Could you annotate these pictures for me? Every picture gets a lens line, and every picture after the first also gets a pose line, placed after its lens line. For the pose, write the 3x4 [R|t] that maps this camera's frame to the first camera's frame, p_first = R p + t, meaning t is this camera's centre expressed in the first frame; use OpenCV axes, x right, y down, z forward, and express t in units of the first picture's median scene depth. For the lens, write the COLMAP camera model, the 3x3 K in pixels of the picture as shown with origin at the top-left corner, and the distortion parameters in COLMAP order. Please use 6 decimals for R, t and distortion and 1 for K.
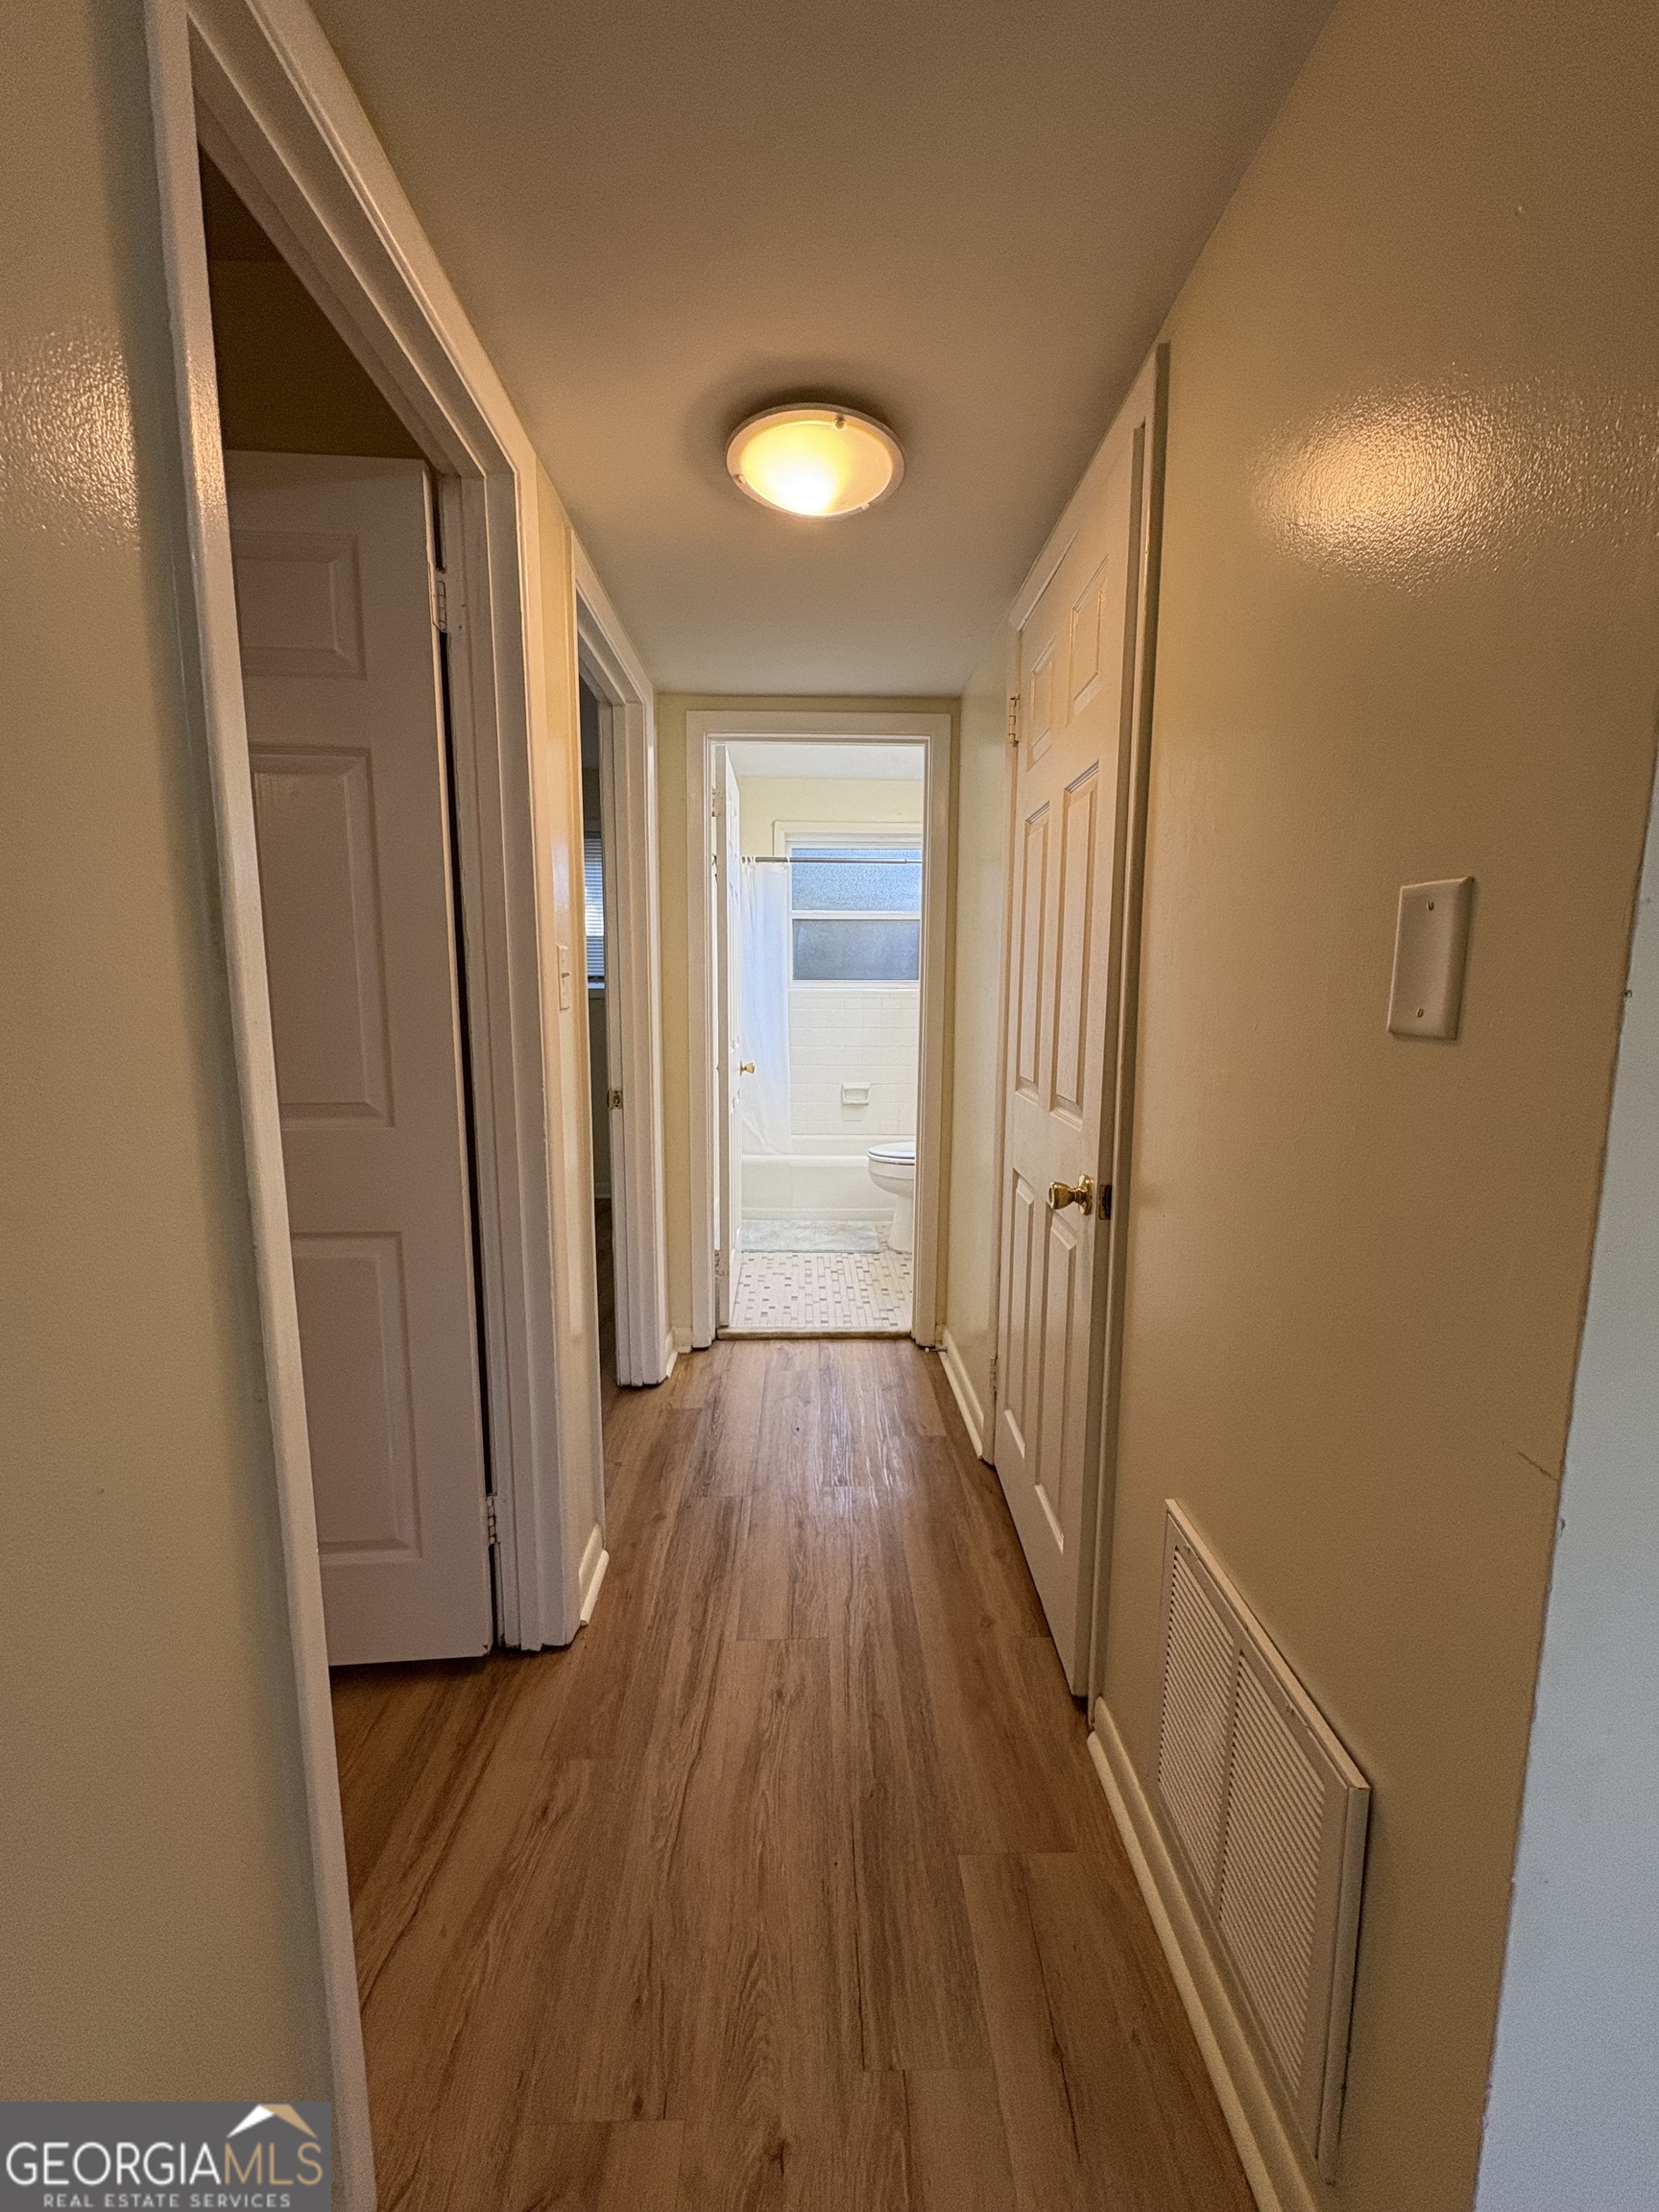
lens RADIAL K [[874.5, 0, 832.0], [0, 874.5, 1094.3], [0, 0, 1]] dist [0.000948, -0.000233]
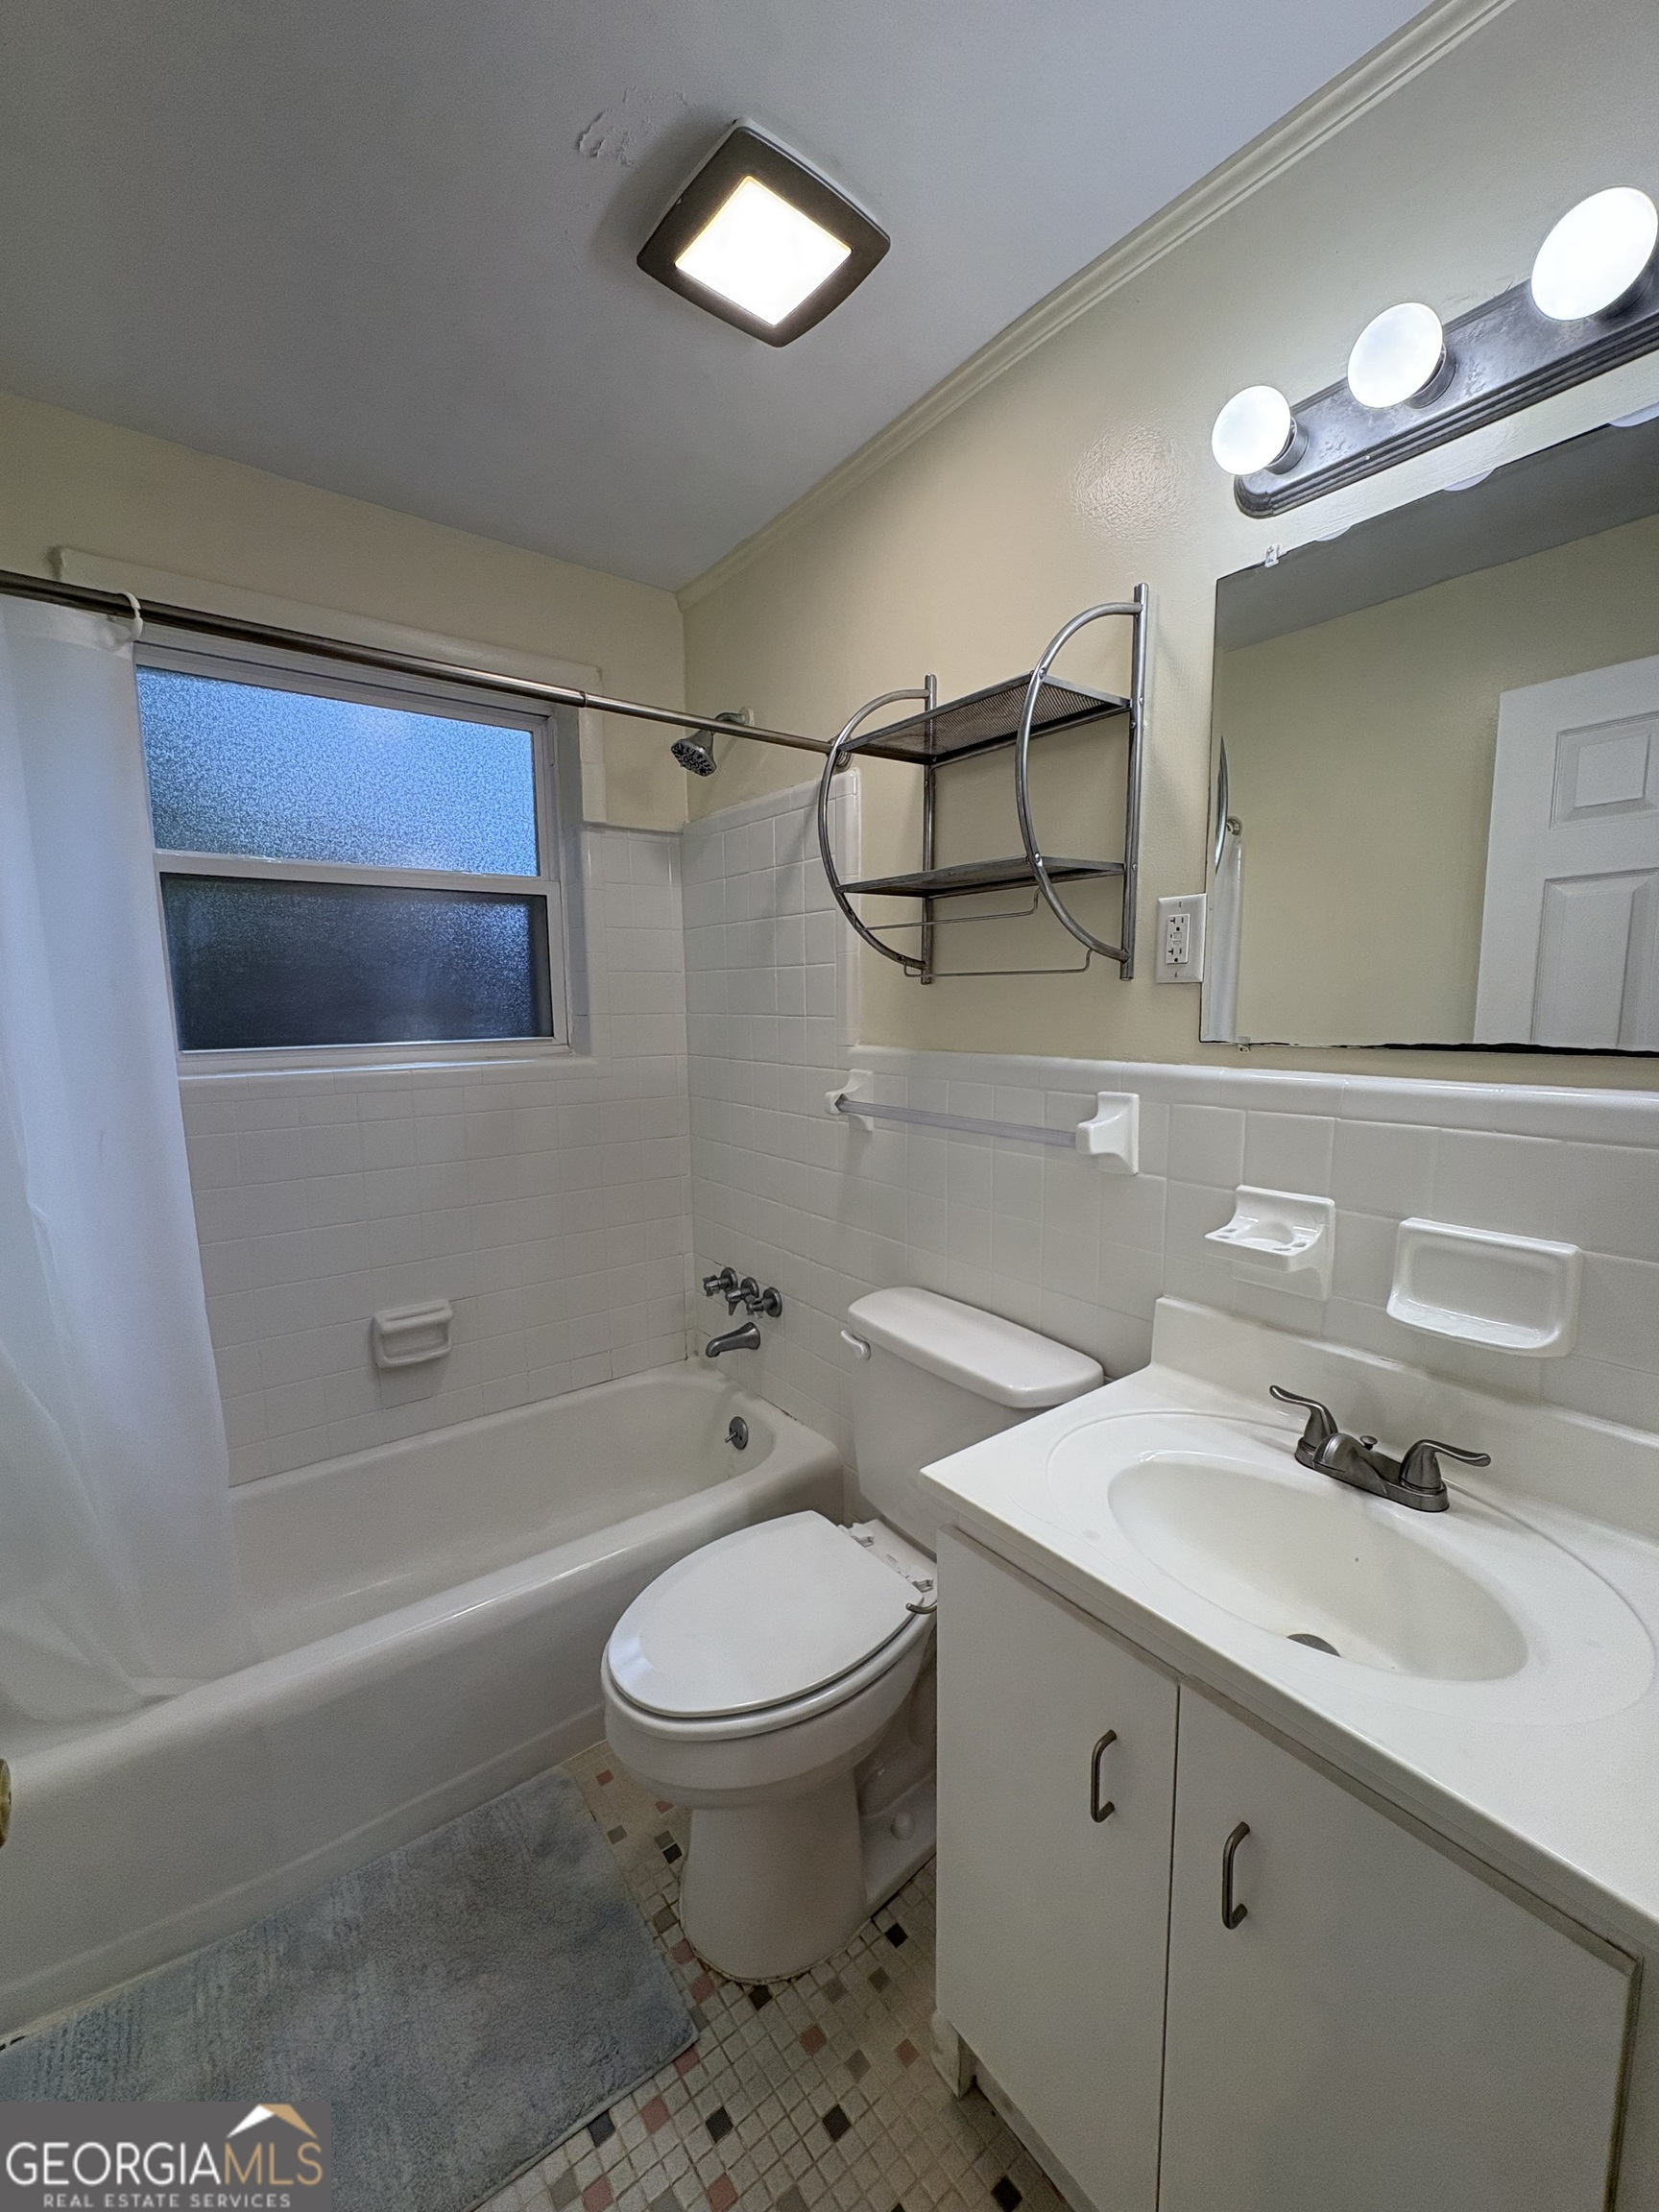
lens RADIAL K [[874.5, 0, 828.8], [0, 874.5, 1109.4], [0, 0, 1]] dist [0.000948, -0.000233]
pose [[0.815533, -0.088250, 0.571942, -0.035192], [0.094960, 0.995315, 0.018173, -0.090366], [-0.570866, 0.039491, 0.820093, 0.578694]]
